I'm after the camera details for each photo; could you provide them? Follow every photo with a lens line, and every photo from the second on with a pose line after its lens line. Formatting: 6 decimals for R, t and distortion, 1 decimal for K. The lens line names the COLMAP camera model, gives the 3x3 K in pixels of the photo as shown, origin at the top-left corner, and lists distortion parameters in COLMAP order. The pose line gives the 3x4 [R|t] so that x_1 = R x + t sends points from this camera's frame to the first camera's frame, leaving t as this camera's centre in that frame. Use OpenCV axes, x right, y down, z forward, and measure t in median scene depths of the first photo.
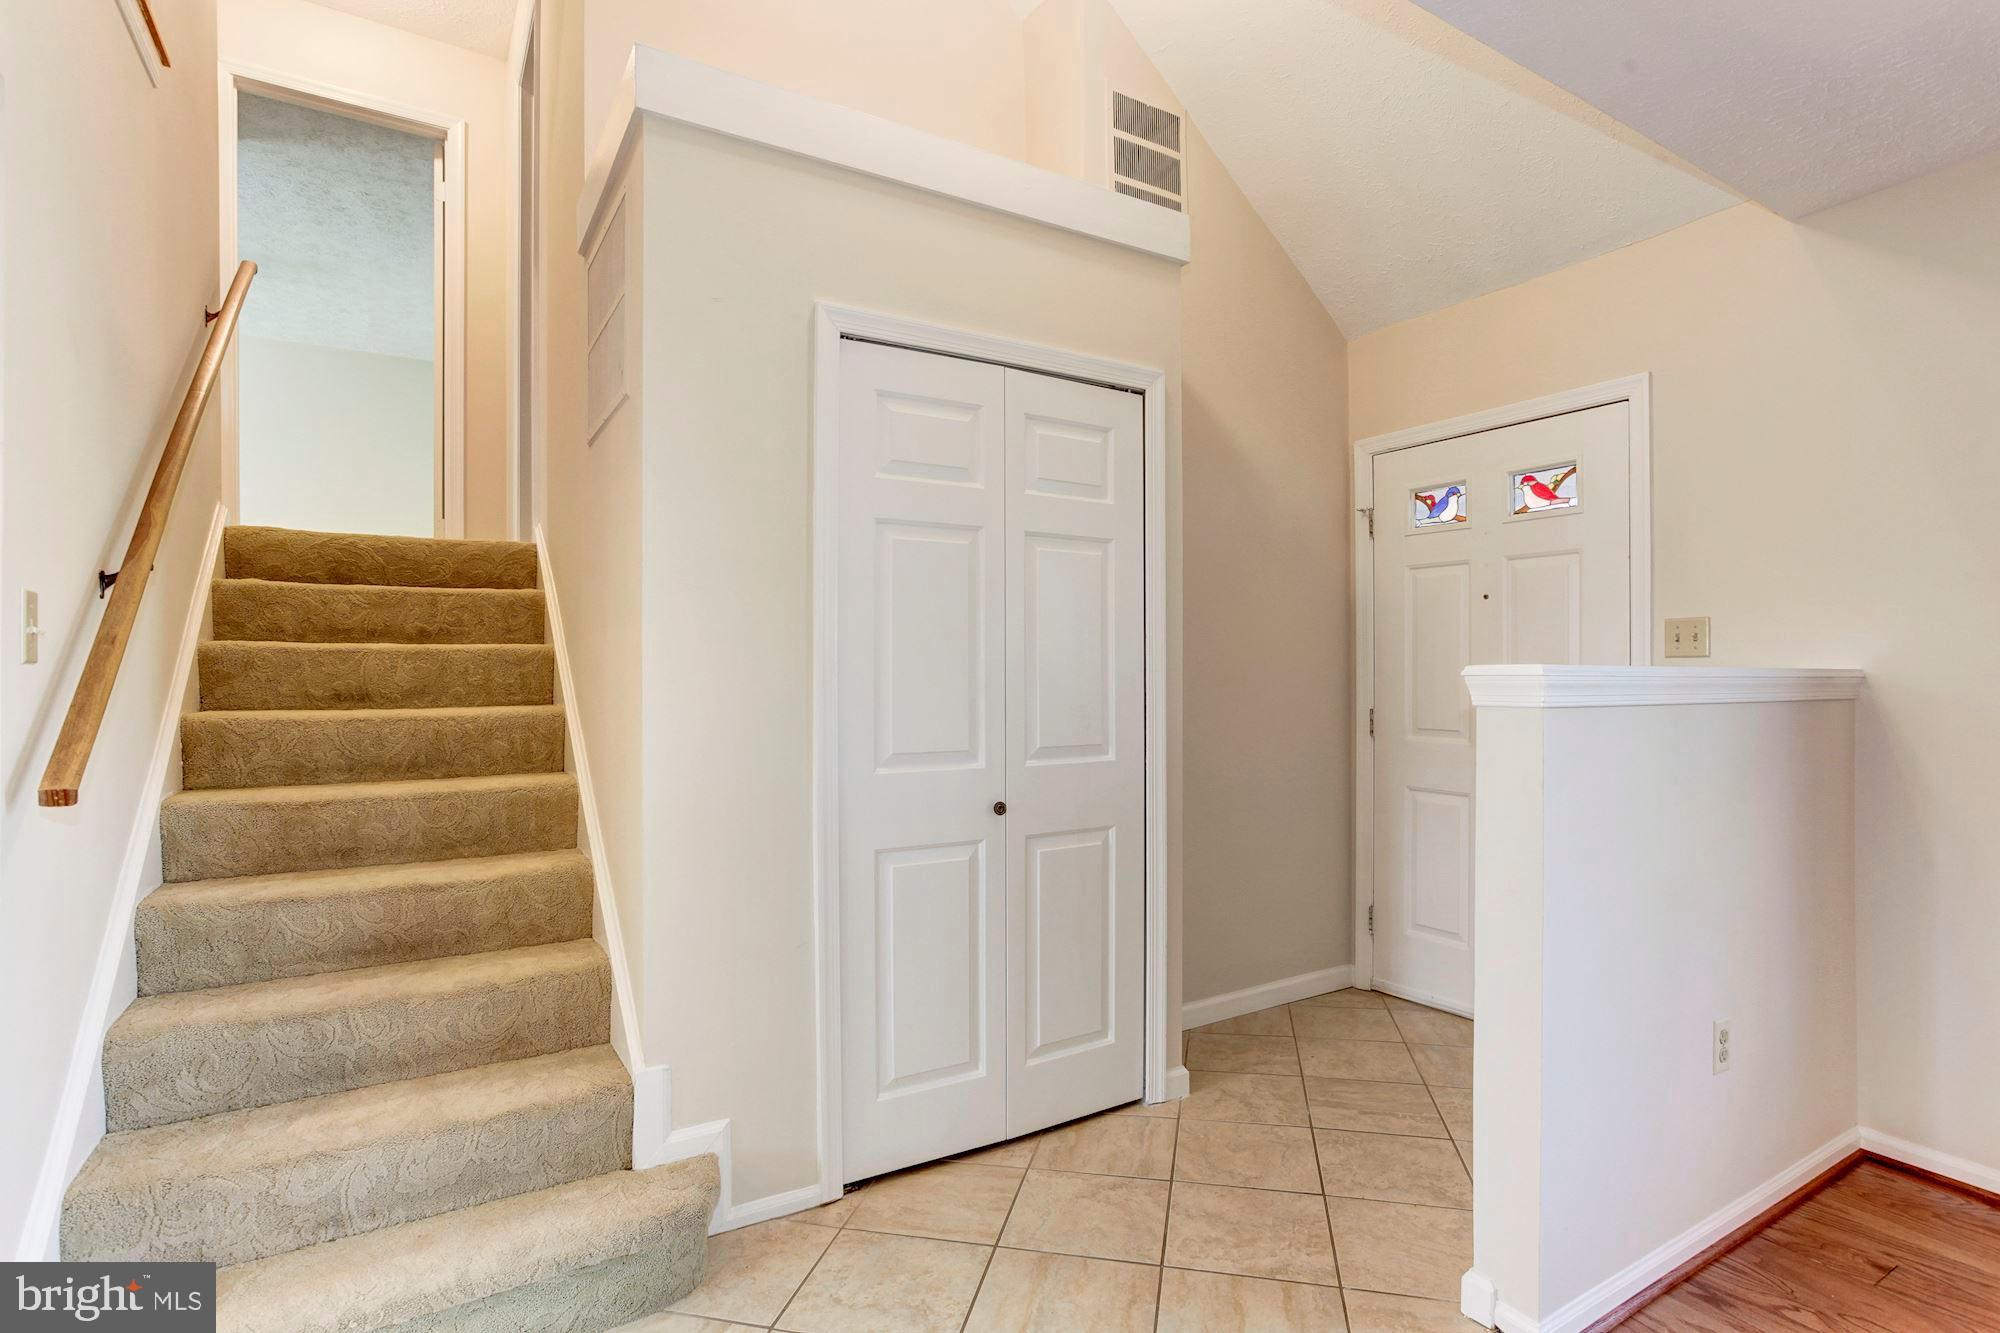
lens RADIAL K [[965.2, 0, 999.4], [0, 965.2, 675.0], [0, 0, 1]] dist [-0.022772, -0.000168]
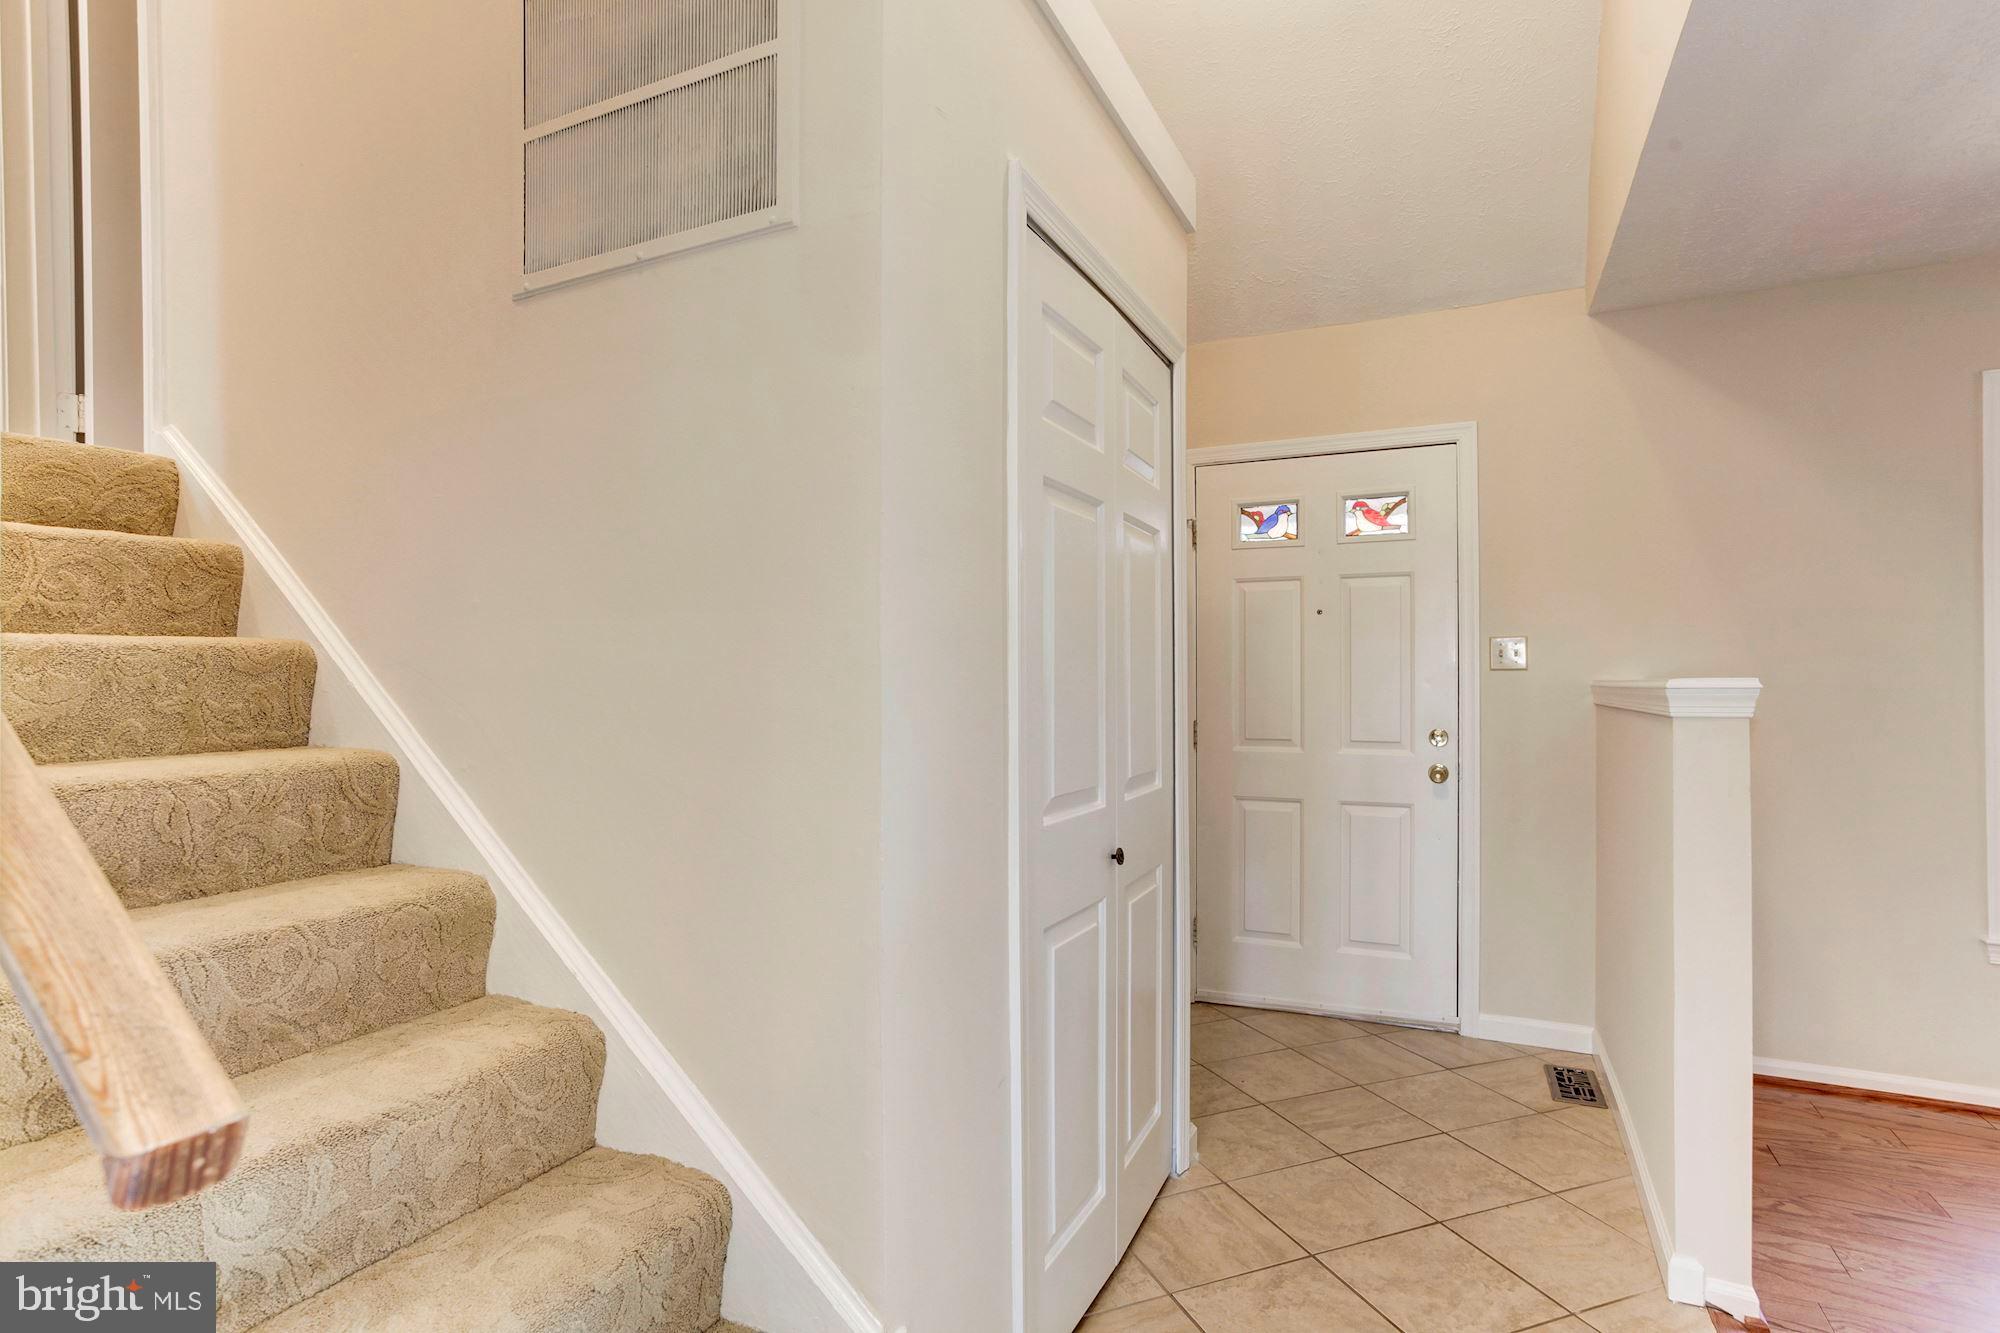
lens RADIAL K [[1001.9, 0, 992.0], [0, 1001.9, 686.1], [0, 0, 1]] dist [-0.063580, 0.045458]
pose [[0.849227, -0.004512, 0.528009, -0.406392], [0.004463, 0.999989, 0.001368, -0.003383], [-0.528010, 0.001195, 0.849237, 0.279105]]
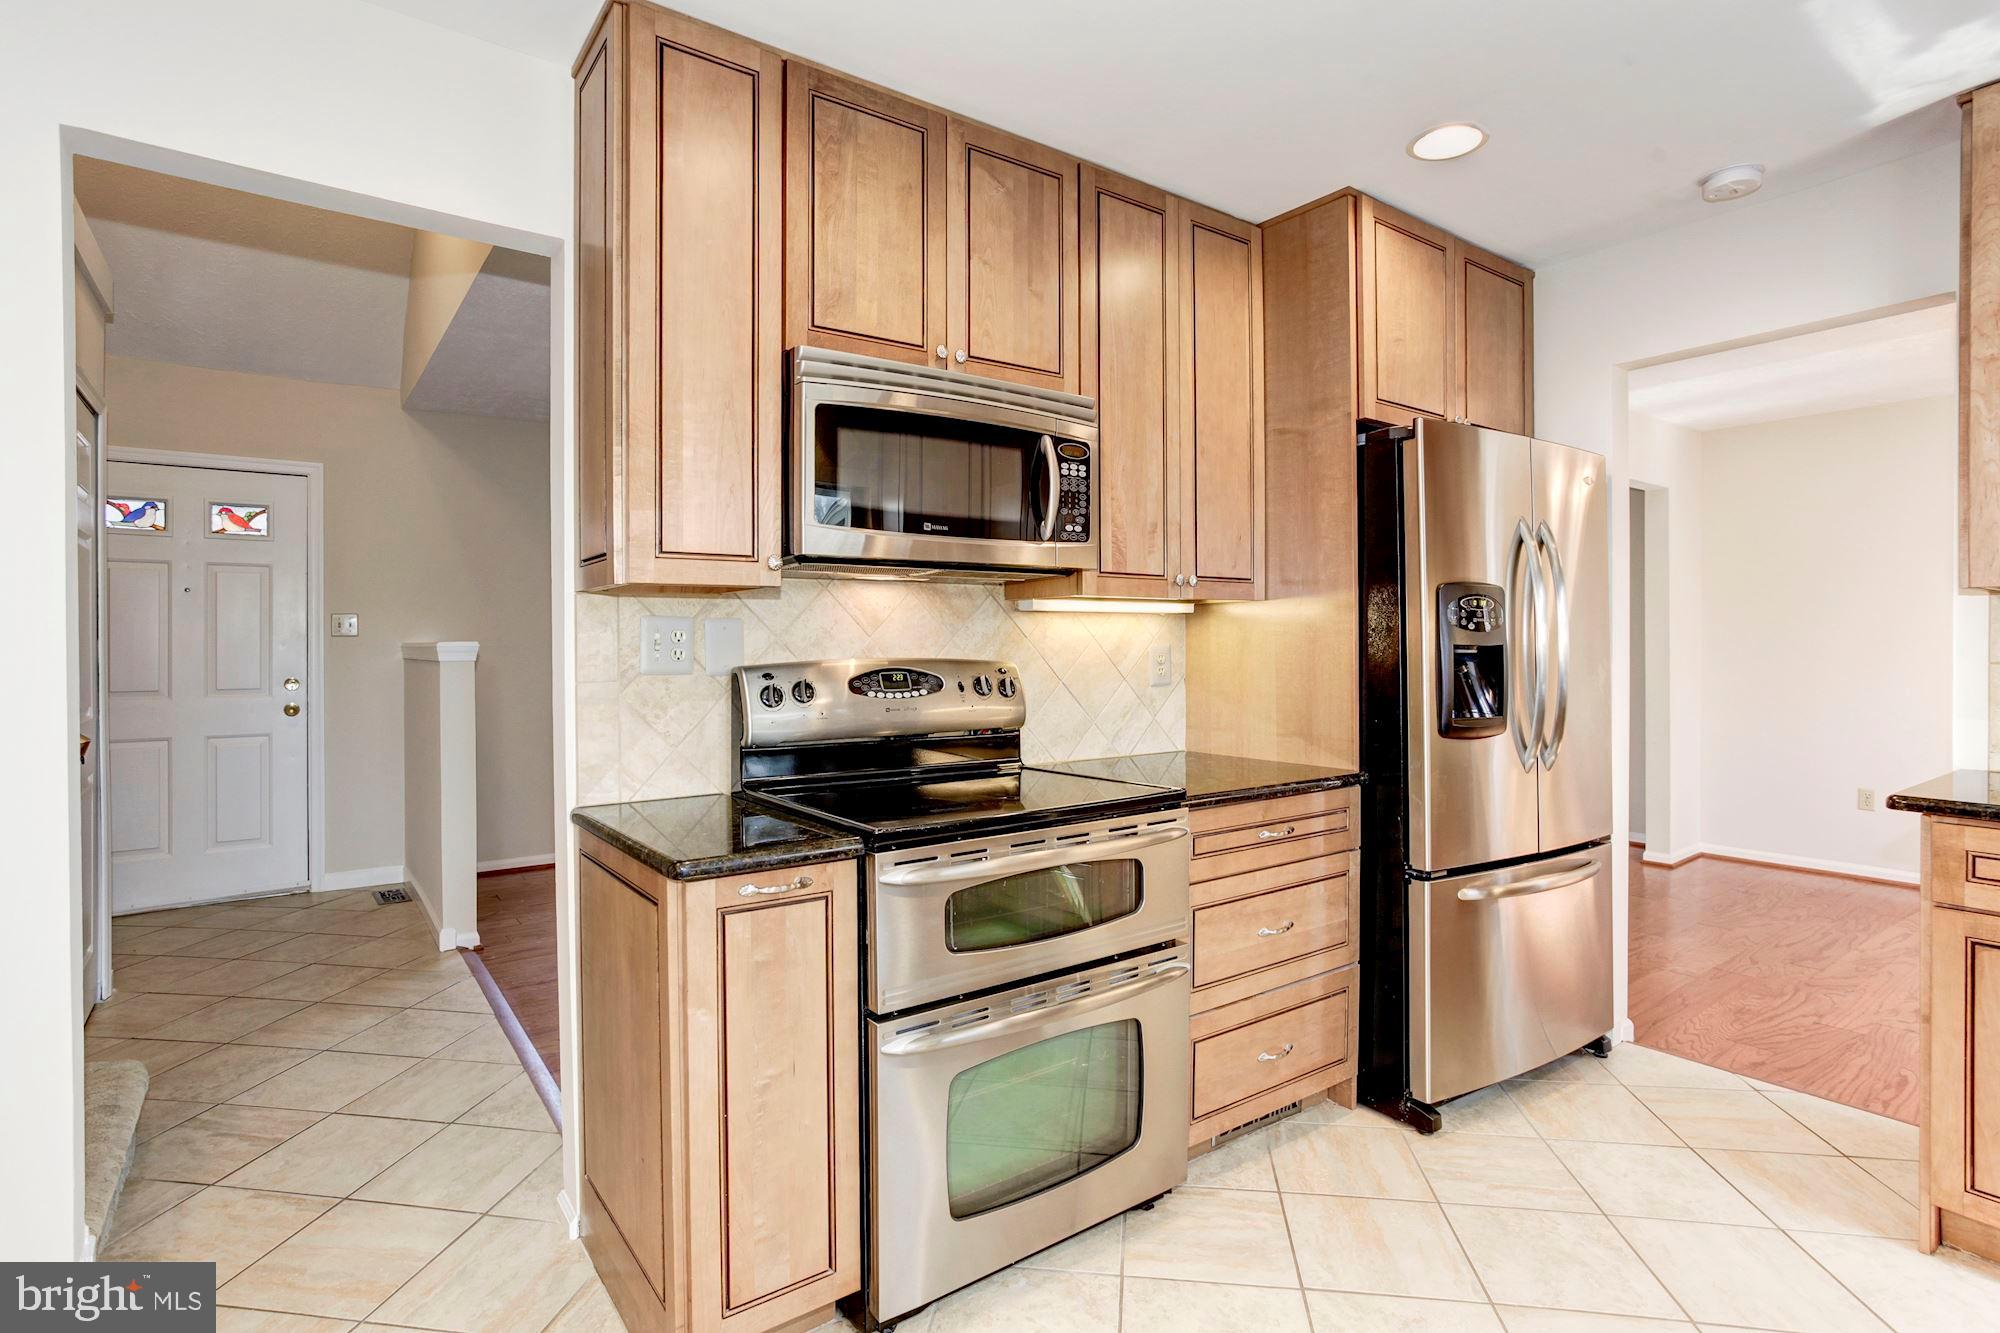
lens RADIAL K [[991.7, 0, 999.9], [0, 991.7, 632.1], [0, 0, 1]] dist [-0.015296, 0.001626]
pose [[-0.074541, 0.008916, 0.997178, -1.023734], [0.006208, 0.999945, -0.008476, -0.003706], [-0.997199, 0.005559, -0.074593, -0.038583]]
